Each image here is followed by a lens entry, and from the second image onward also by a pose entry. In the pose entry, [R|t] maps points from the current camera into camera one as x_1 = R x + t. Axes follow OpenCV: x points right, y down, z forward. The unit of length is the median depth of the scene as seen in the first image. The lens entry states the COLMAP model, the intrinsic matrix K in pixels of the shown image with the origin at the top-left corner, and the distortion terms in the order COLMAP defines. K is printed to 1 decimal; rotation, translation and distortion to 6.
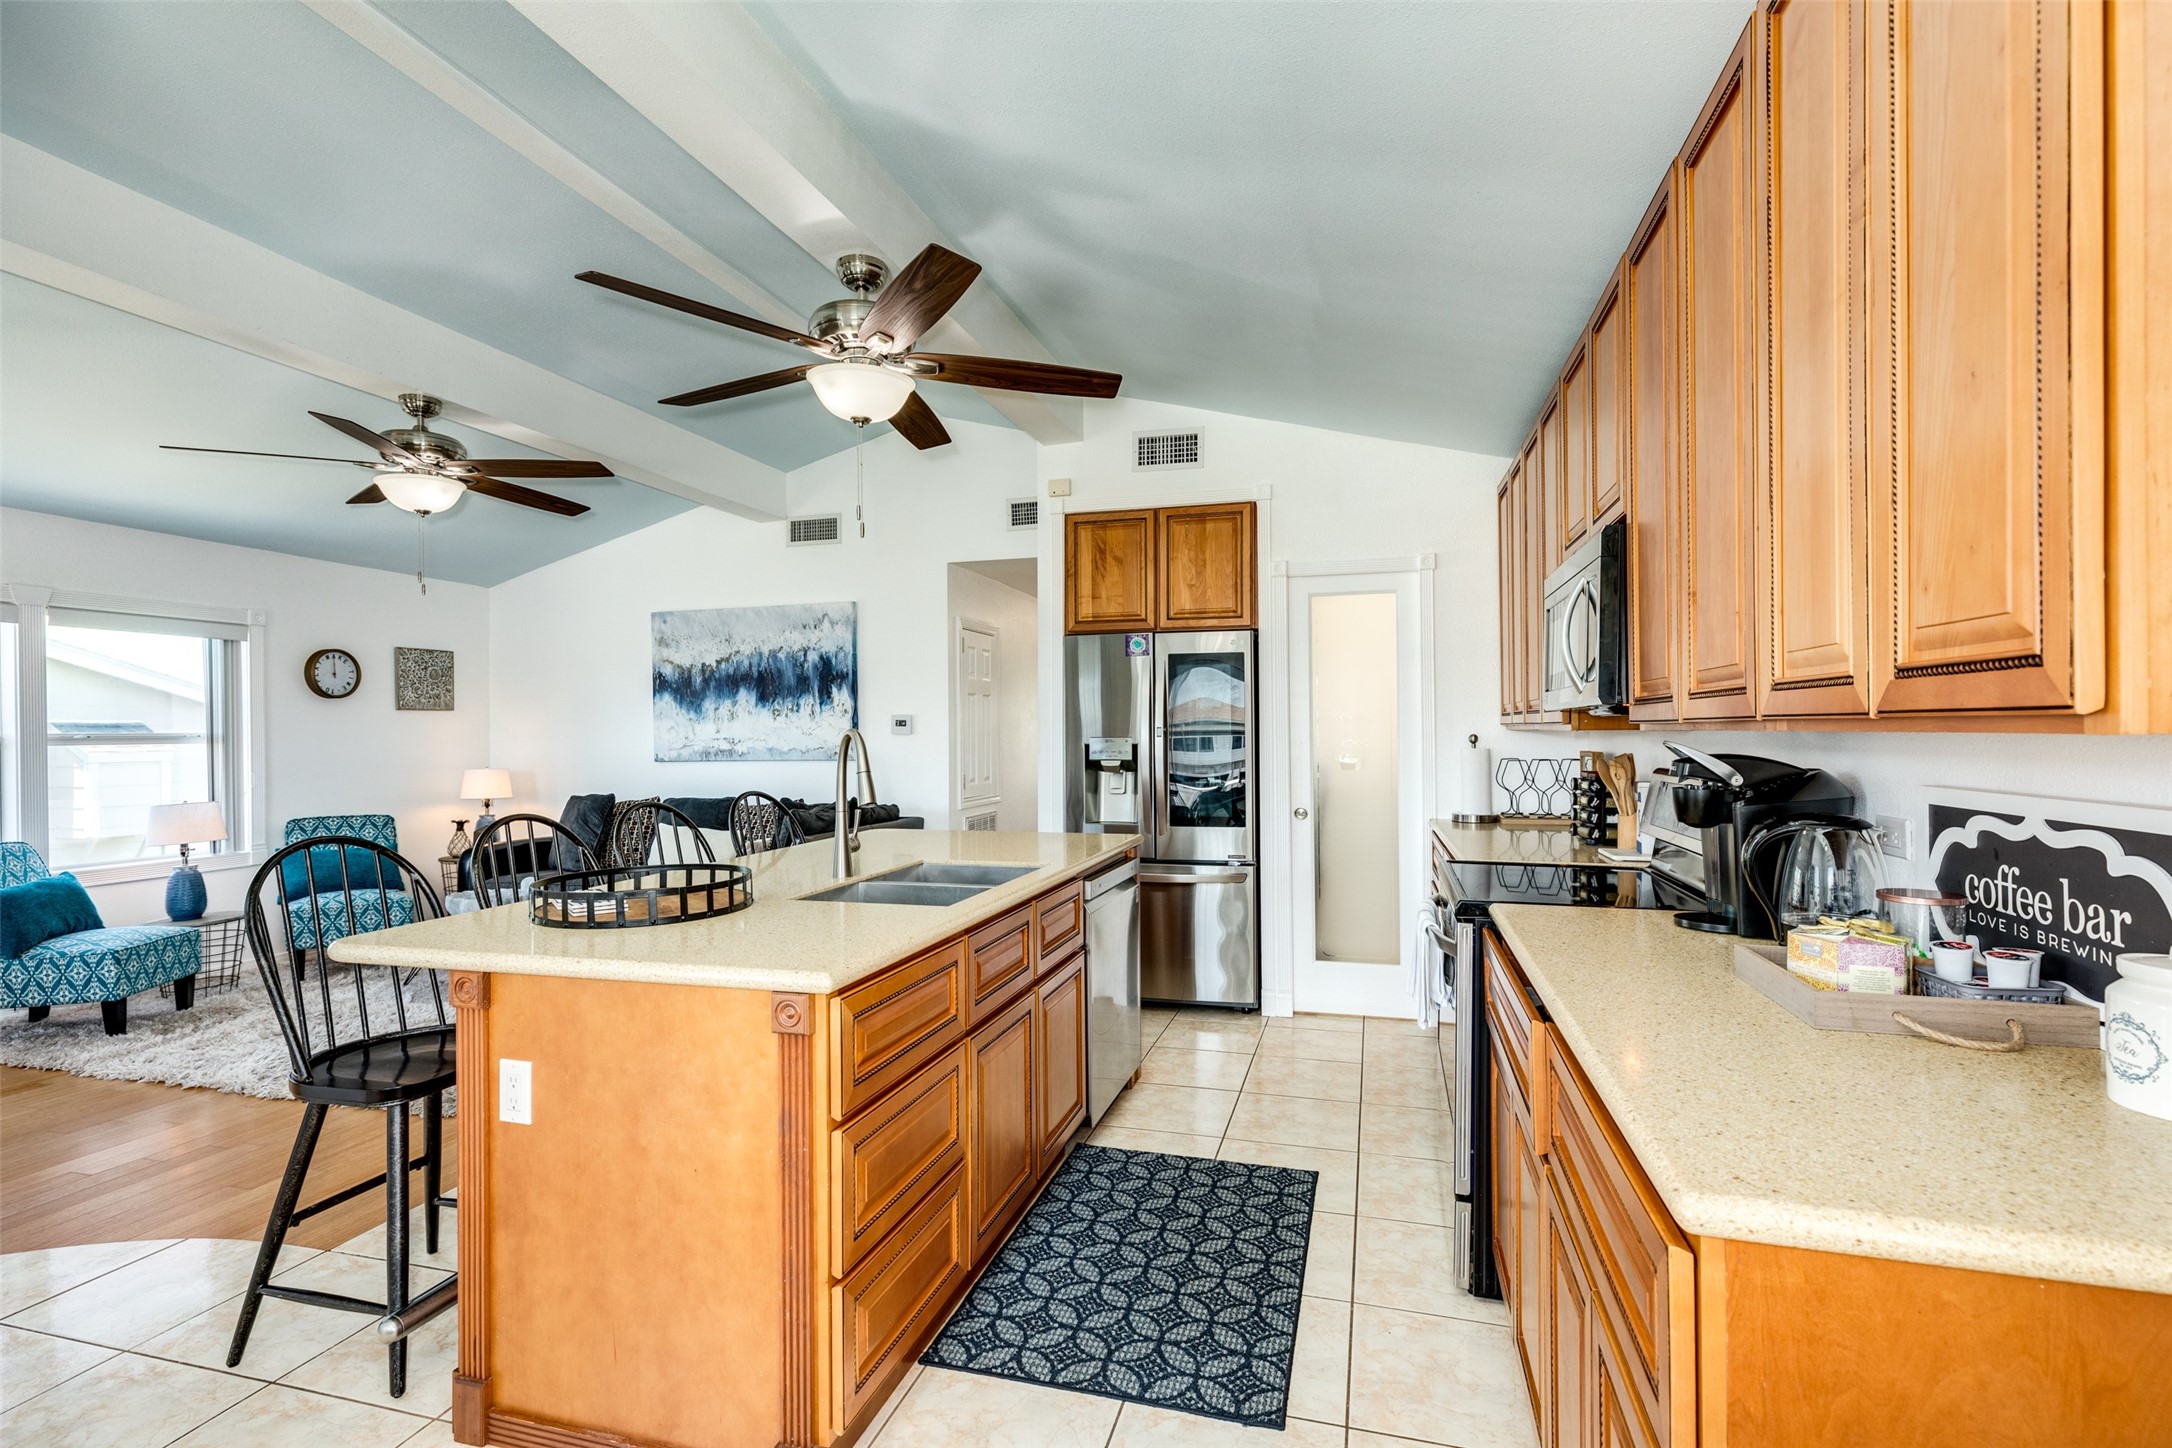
lens RADIAL K [[977.1, 0, 1100.4], [0, 977.1, 731.5], [0, 0, 1]] dist [0.001181, 0.000437]
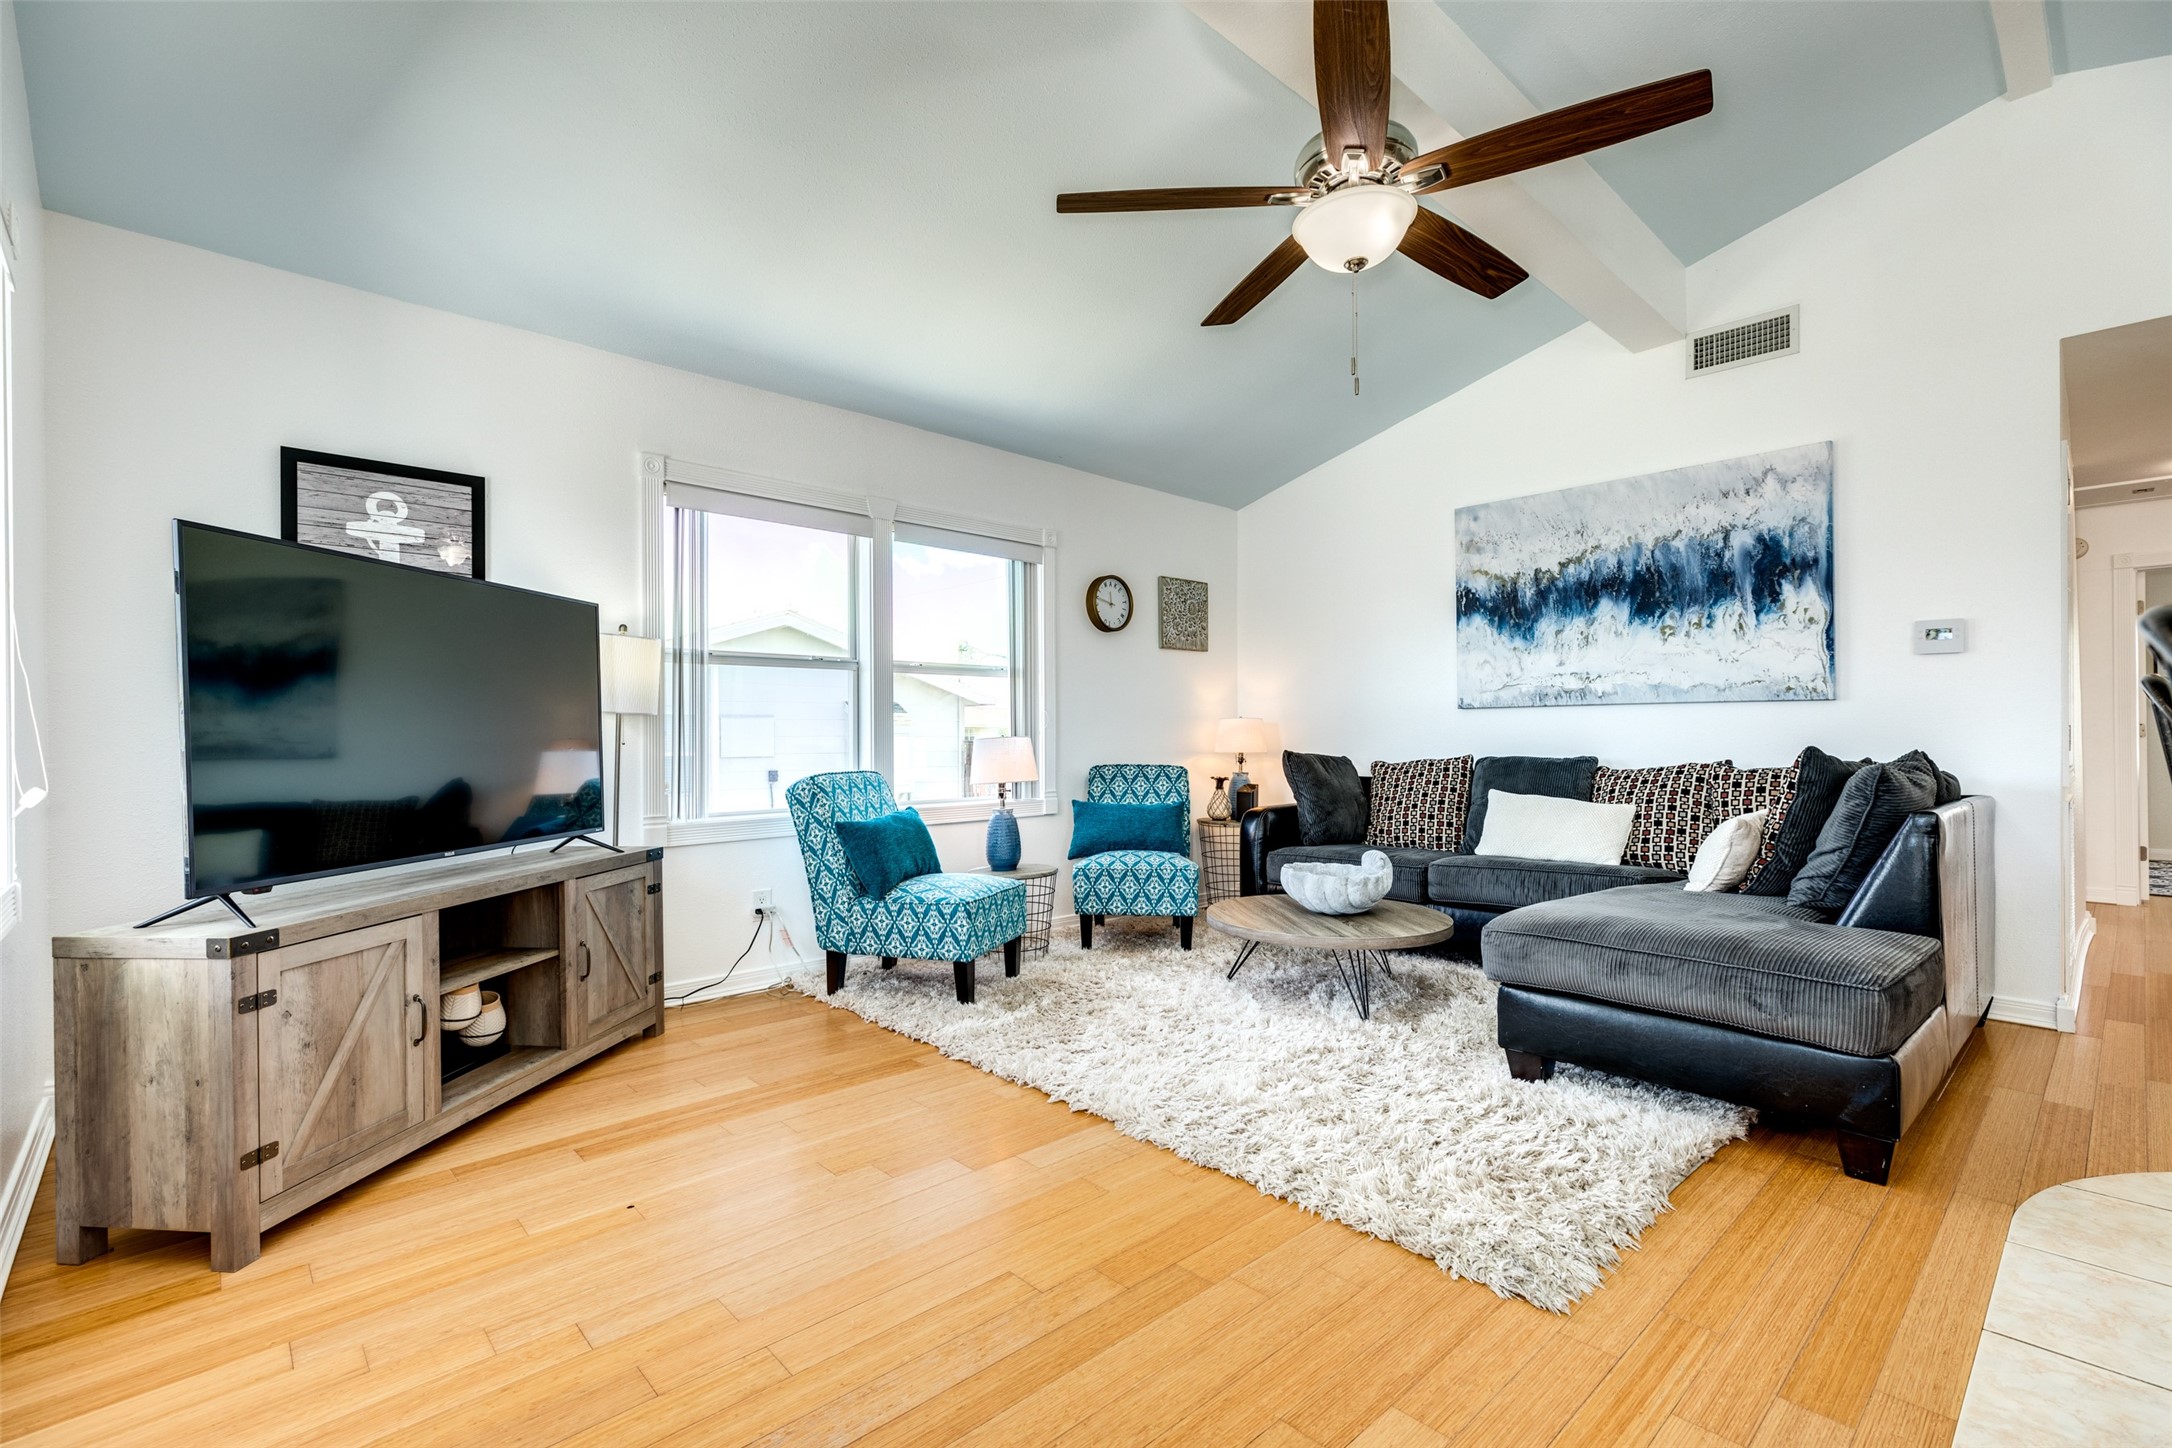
lens RADIAL K [[967.6, 0, 1086.0], [0, 967.6, 724.0], [0, 0, 1]] dist [0.005655, 0.000331]
pose [[0.850262, 0.003857, -0.526345, -0.325361], [-0.007597, 0.999959, -0.004944, 0.050905], [0.526304, 0.008203, 0.850257, 0.235543]]
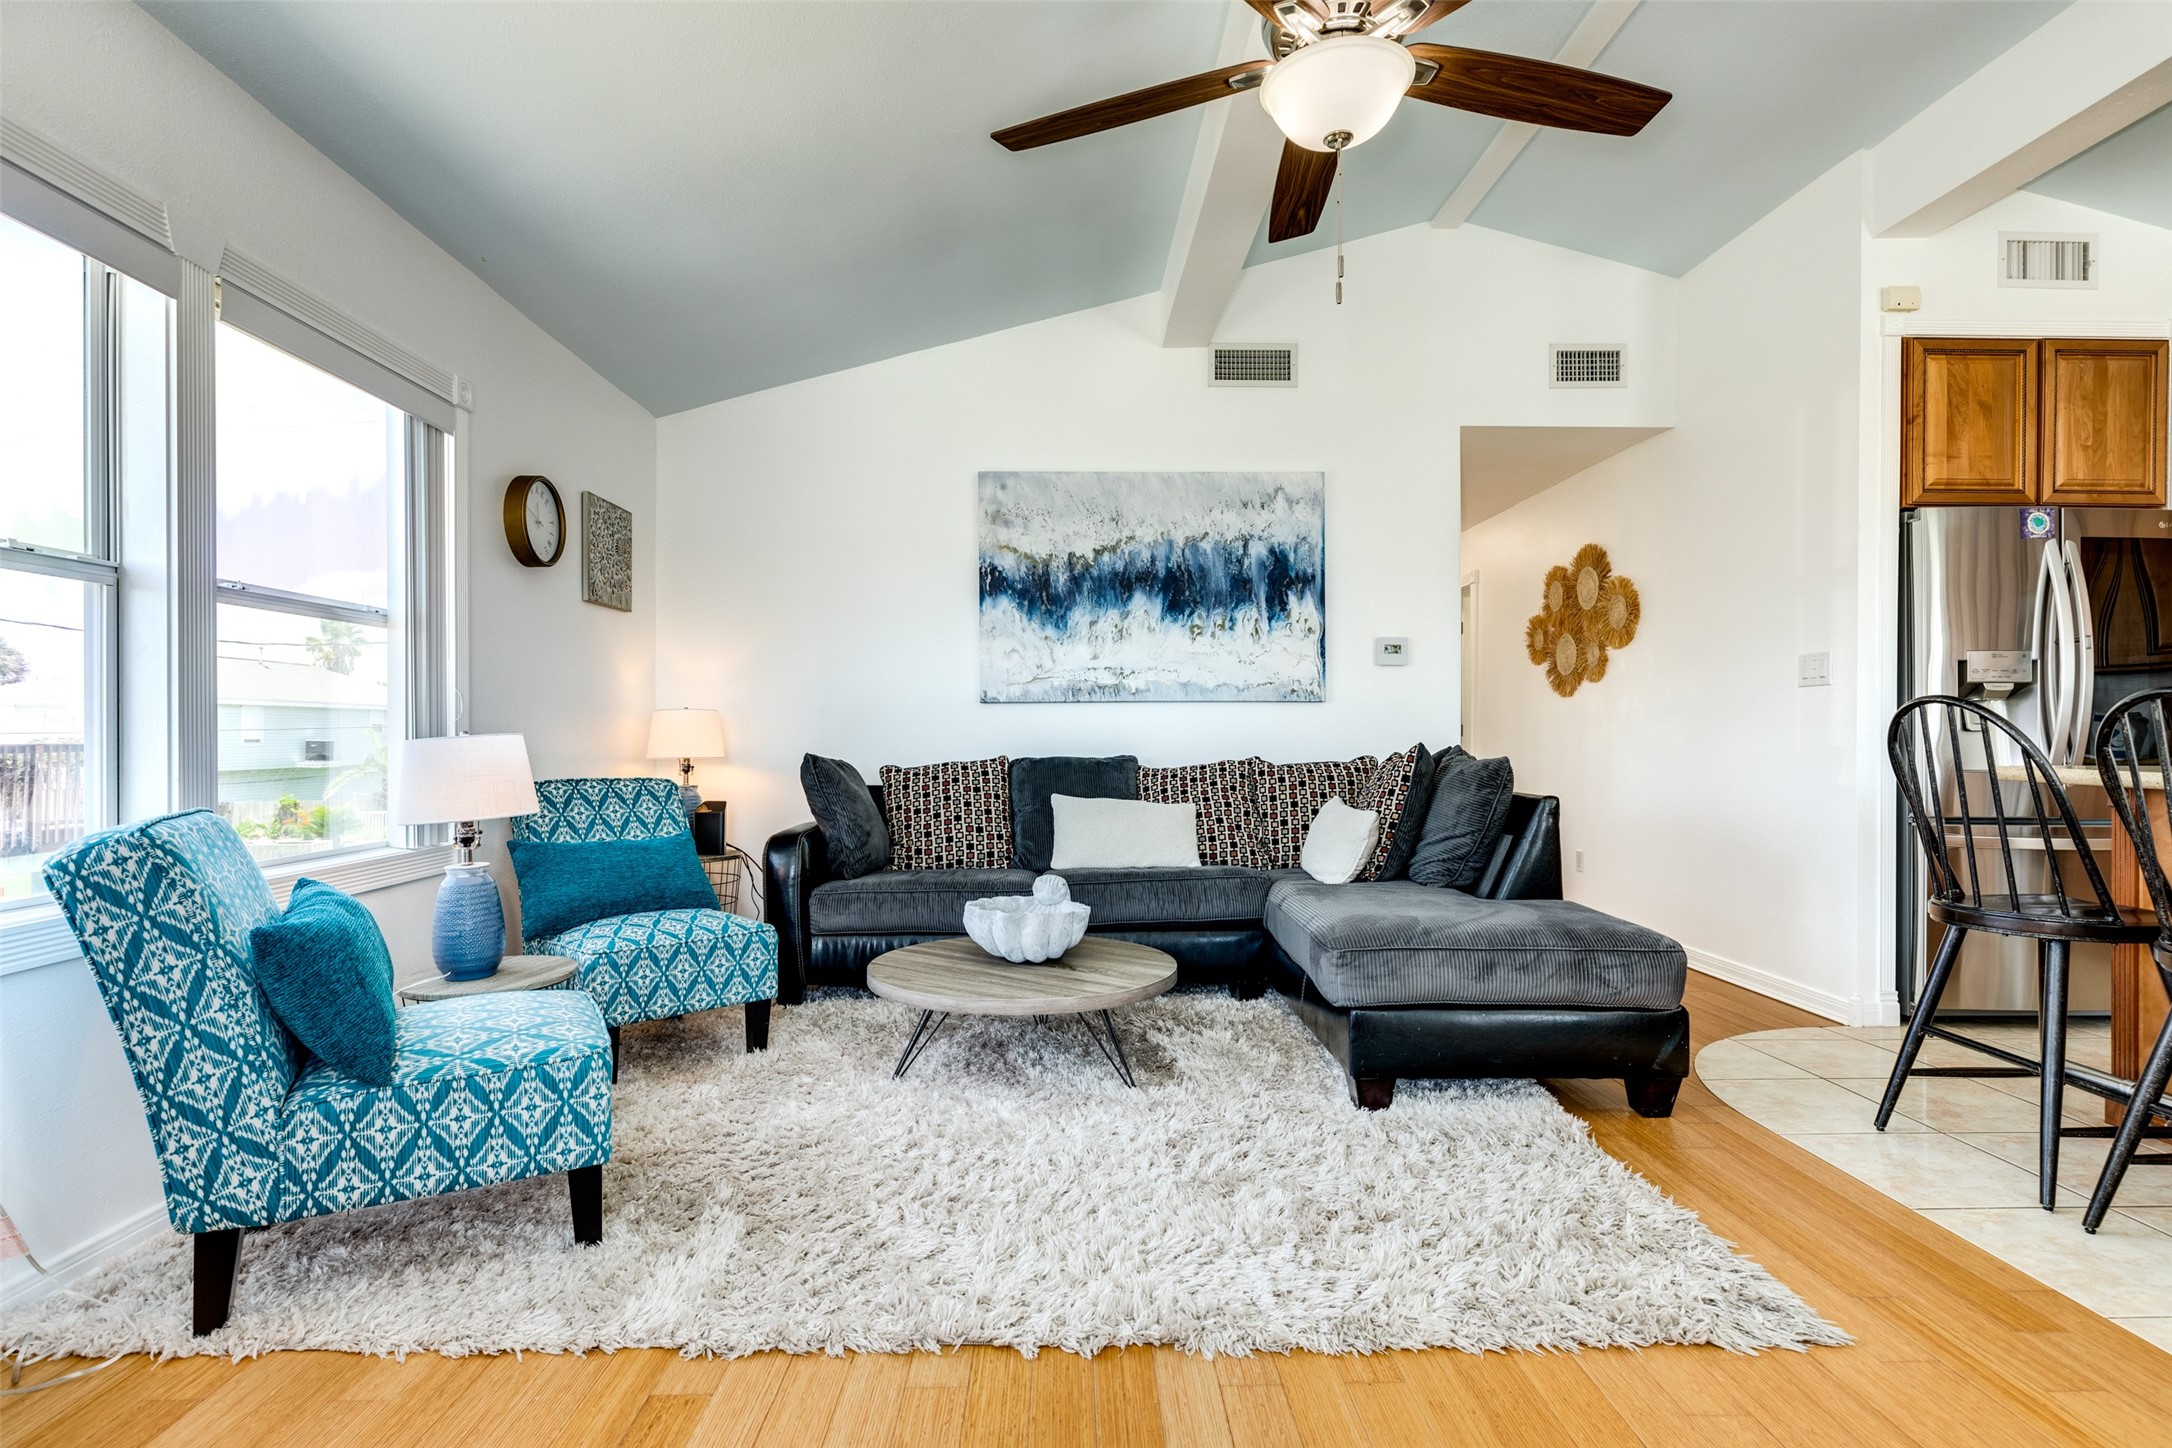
lens RADIAL K [[1070.3, 0, 1067.3], [0, 1070.3, 727.1], [0, 0, 1]] dist [0.000389, -0.000532]
pose [[0.959297, 0.011995, 0.282143, -0.632498], [-0.009654, 0.999907, -0.009683, 0.056032], [-0.282233, 0.006565, 0.959323, 0.323538]]
